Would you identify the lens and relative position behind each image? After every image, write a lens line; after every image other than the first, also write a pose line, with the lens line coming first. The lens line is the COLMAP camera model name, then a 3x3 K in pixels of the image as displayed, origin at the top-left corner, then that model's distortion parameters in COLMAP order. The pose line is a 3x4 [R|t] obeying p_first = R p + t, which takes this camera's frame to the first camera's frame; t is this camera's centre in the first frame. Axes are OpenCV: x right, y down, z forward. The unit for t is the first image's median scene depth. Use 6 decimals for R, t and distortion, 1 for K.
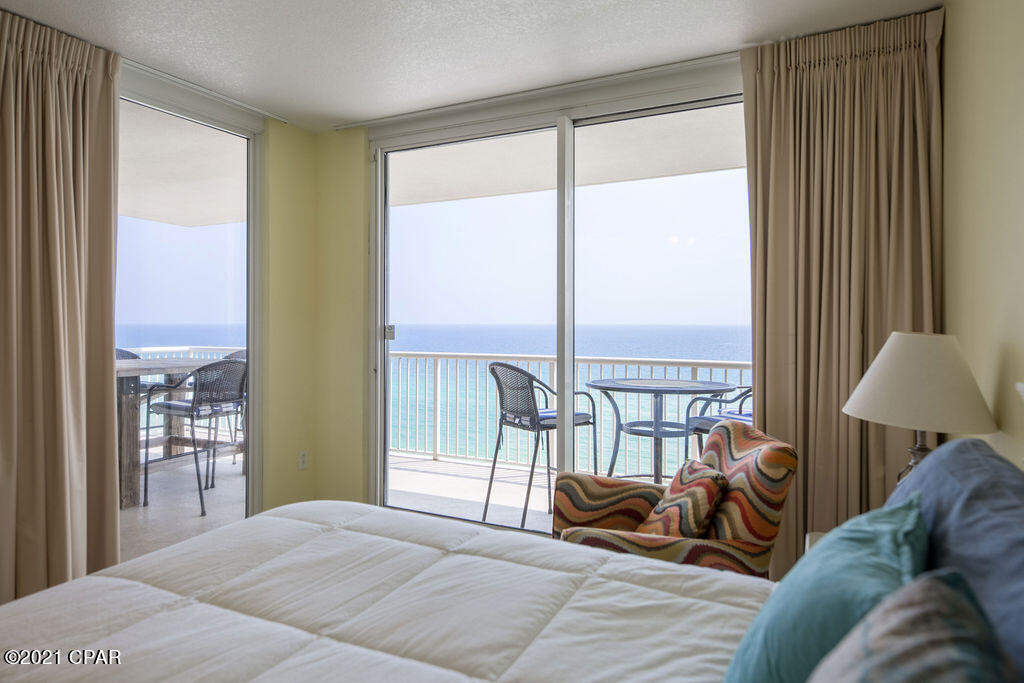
lens RADIAL K [[595.7, 0, 511.3], [0, 595.7, 324.3], [0, 0, 1]] dist [0.003986, 0.001321]
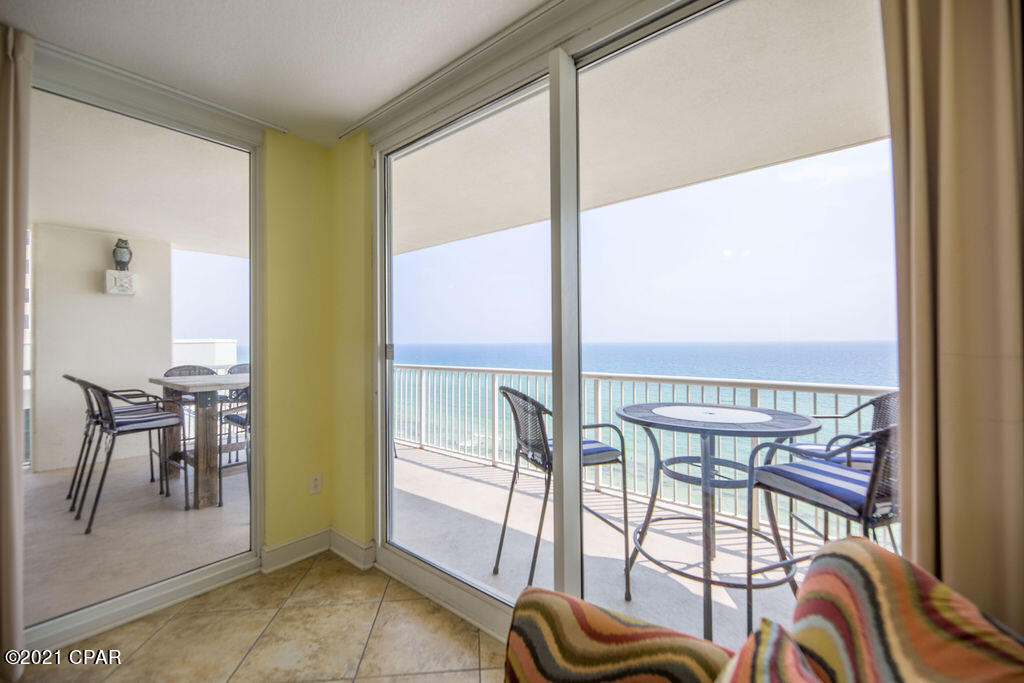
lens RADIAL K [[432.9, 0, 507.3], [0, 432.9, 342.0], [0, 0, 1]] dist [-0.000386, -0.003837]
pose [[0.979319, -0.009665, -0.202092, 0.106565], [0.009387, 0.999953, -0.002333, 0.001839], [0.202105, 0.000388, 0.979364, 0.397670]]
